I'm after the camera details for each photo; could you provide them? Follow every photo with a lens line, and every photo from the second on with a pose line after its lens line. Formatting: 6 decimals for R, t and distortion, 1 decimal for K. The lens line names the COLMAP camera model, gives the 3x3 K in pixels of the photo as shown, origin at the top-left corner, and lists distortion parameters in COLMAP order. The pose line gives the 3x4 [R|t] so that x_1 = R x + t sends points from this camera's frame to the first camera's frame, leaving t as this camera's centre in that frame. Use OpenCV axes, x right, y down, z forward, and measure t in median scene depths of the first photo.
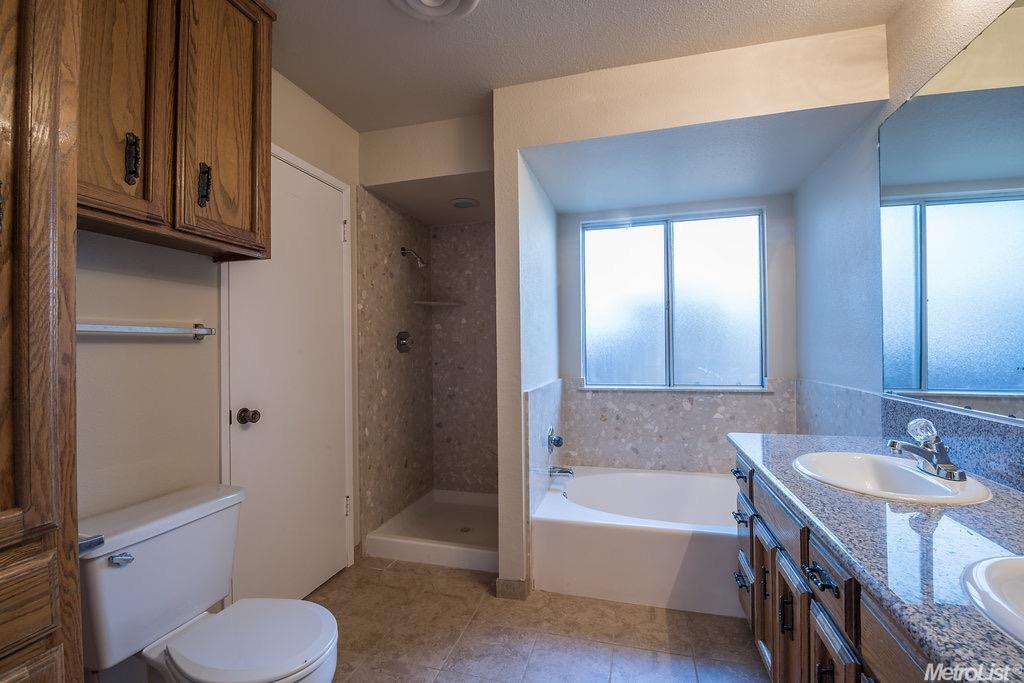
lens RADIAL K [[449.3, 0, 513.1], [0, 449.3, 343.6], [0, 0, 1]] dist [-0.010840, -0.006974]
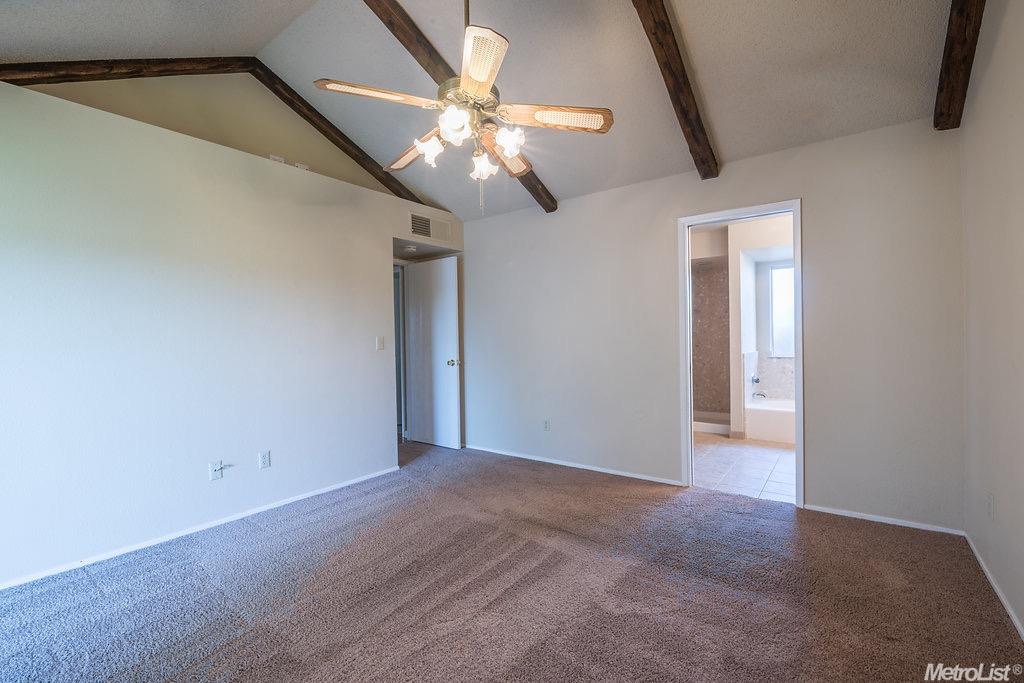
lens RADIAL K [[449.3, 0, 508.2], [0, 449.3, 343.2], [0, 0, 1]] dist [-0.010840, -0.006974]
pose [[0.931252, 0.002317, -0.364368, -0.208190], [0.006636, 0.999706, 0.023319, -0.005817], [0.364315, -0.024134, 0.930963, -1.272219]]
